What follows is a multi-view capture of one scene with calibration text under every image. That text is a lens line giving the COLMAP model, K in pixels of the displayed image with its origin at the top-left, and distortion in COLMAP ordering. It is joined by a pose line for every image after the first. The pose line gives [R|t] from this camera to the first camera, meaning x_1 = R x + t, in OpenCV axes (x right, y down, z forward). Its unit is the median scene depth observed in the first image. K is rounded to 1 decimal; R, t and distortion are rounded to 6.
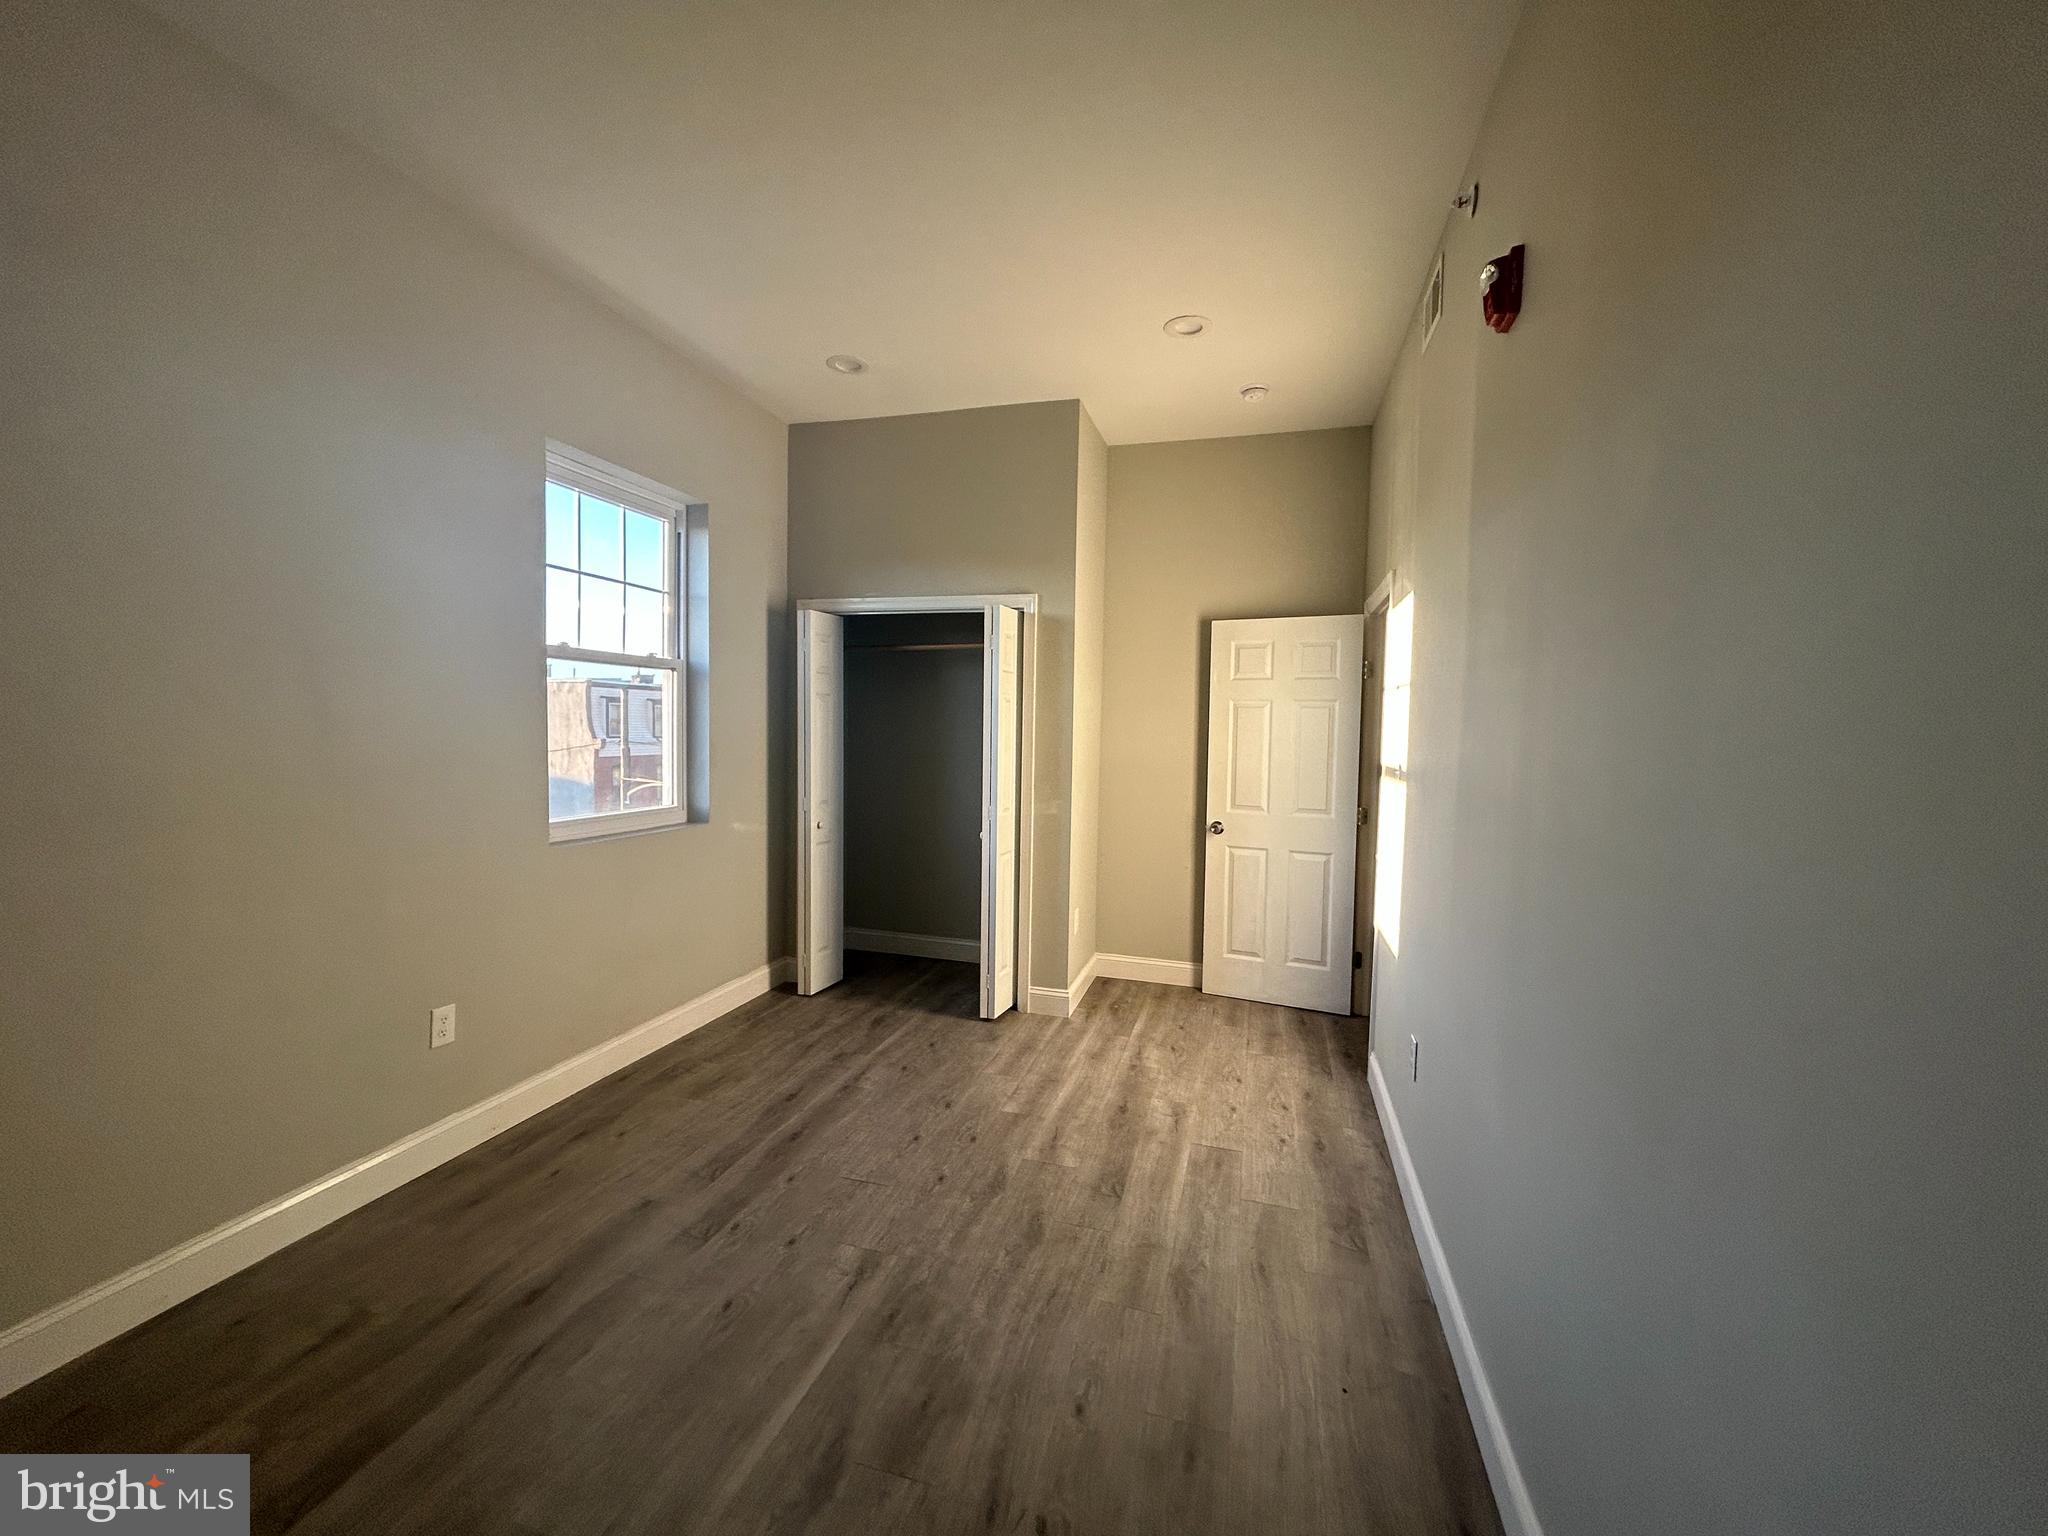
lens RADIAL K [[827.4, 0, 1019.4], [0, 827.4, 765.3], [0, 0, 1]] dist [-0.000179, 0.001224]
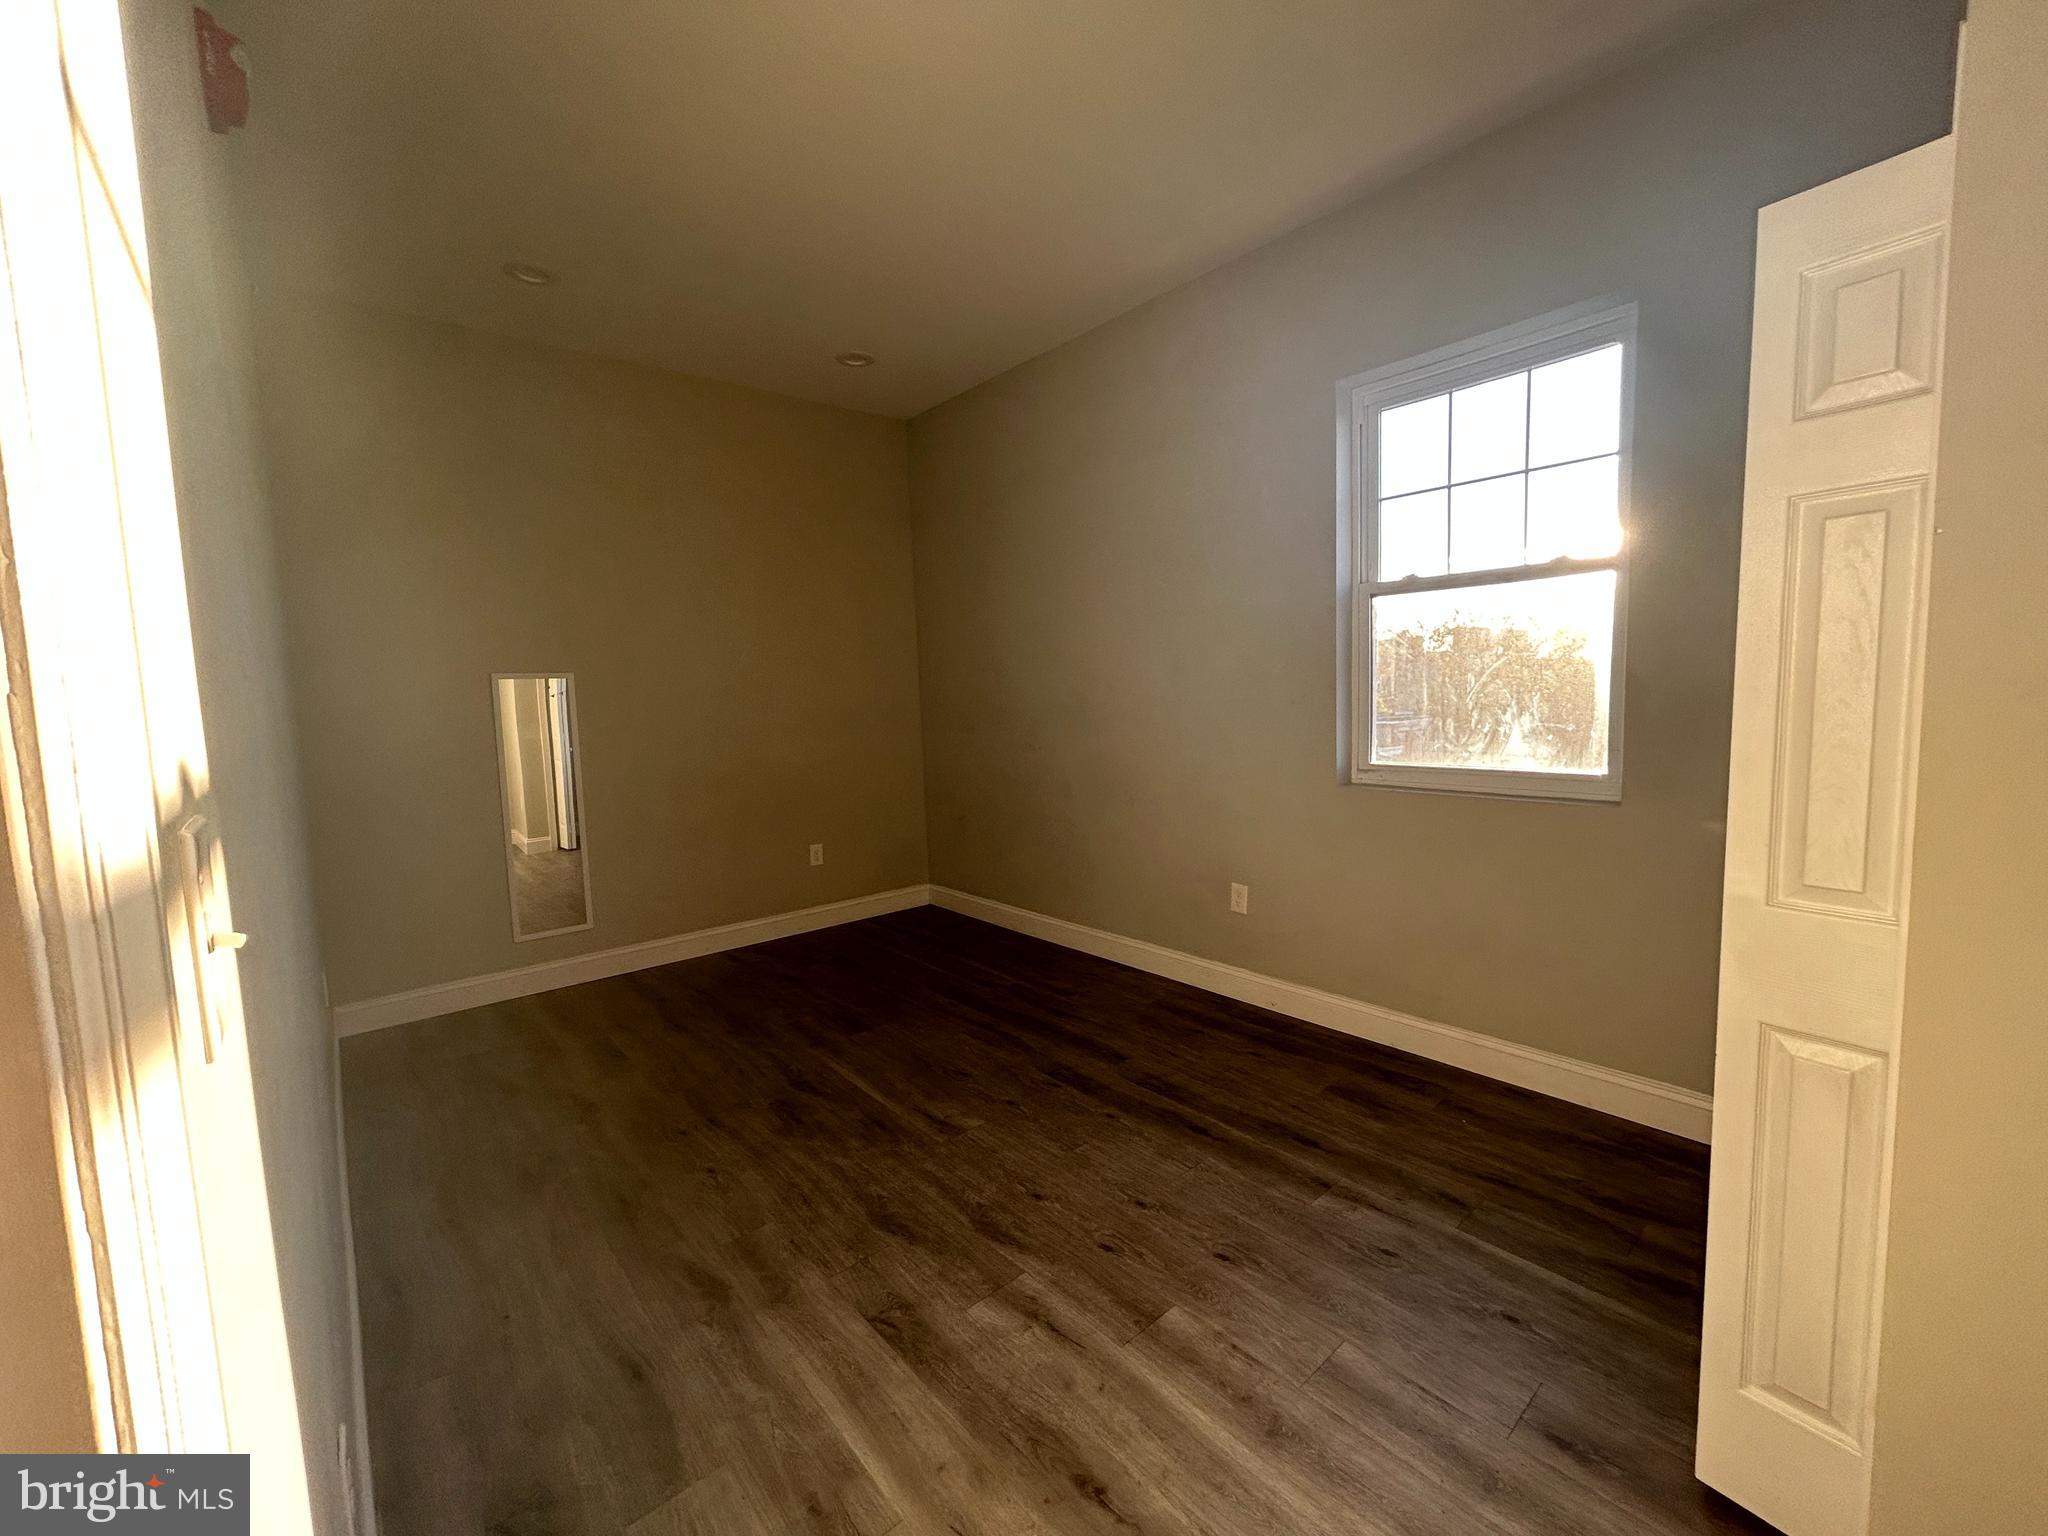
lens RADIAL K [[830.9, 0, 1021.4], [0, 830.9, 766.9], [0, 0, 1]] dist [-0.000460, 0.004567]
pose [[-0.548135, 0.075060, -0.833015, 0.436911], [-0.019180, 0.994575, 0.102239, -0.018327], [0.836170, 0.072018, -0.543722, 1.049057]]
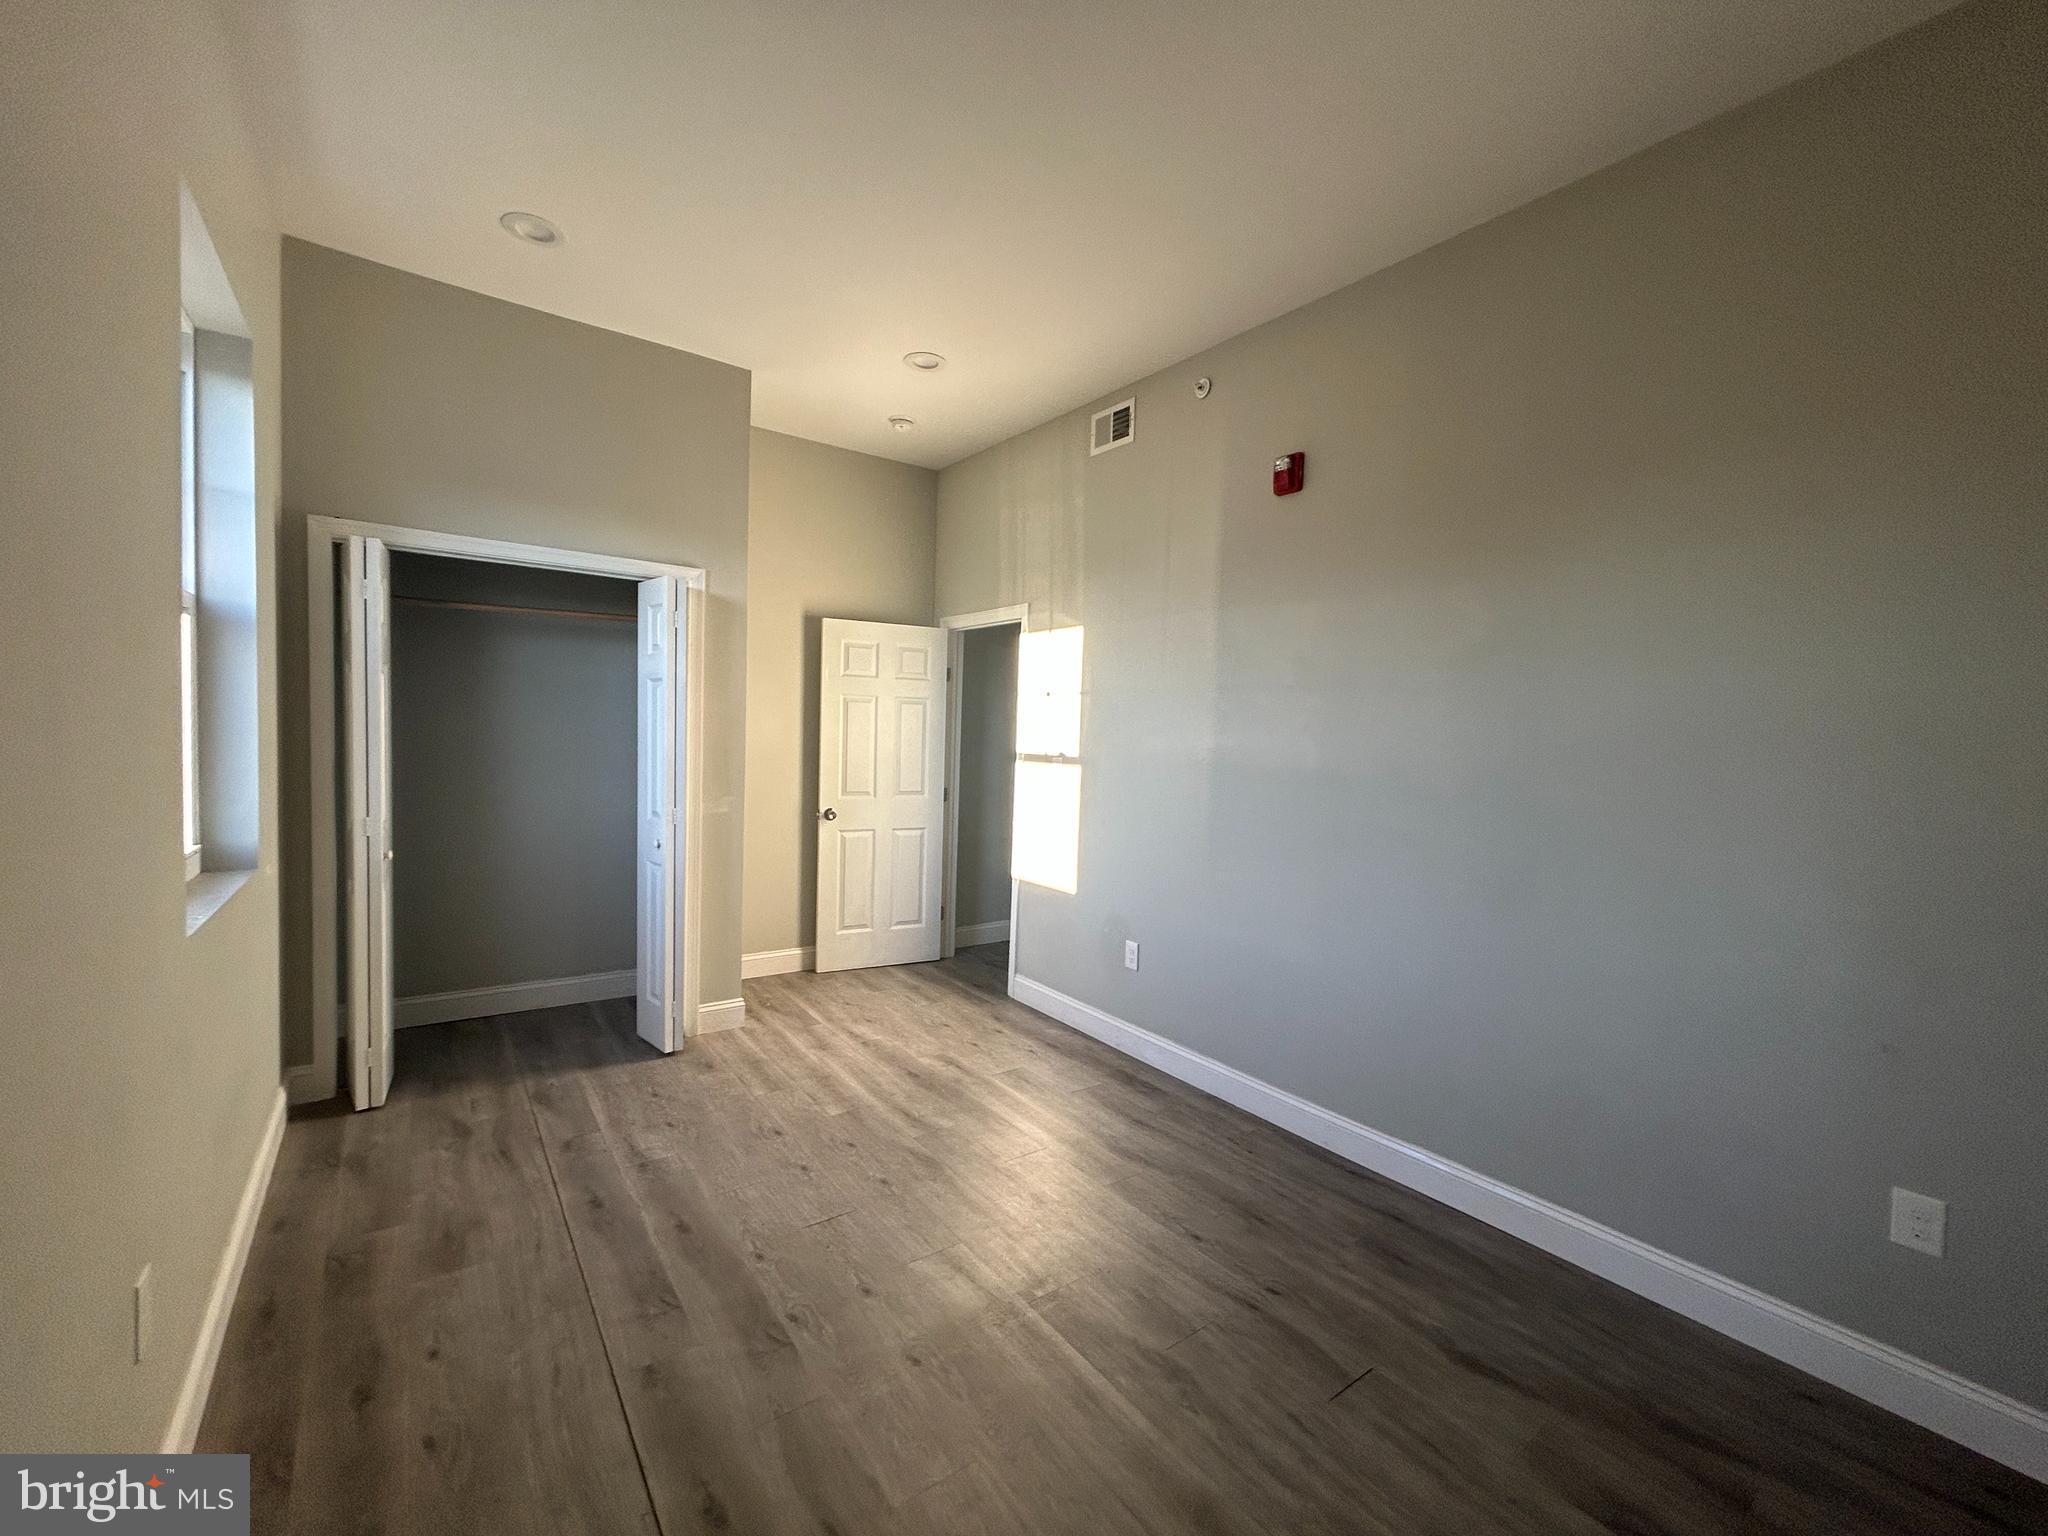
lens RADIAL K [[828.3, 0, 1021.1], [0, 828.3, 766.1], [0, 0, 1]] dist [0.000990, 0.000162]
pose [[0.605778, -0.032984, 0.794949, -0.565051], [0.017295, 0.999450, 0.028289, -0.014905], [-0.795445, -0.003388, 0.606016, 0.203090]]
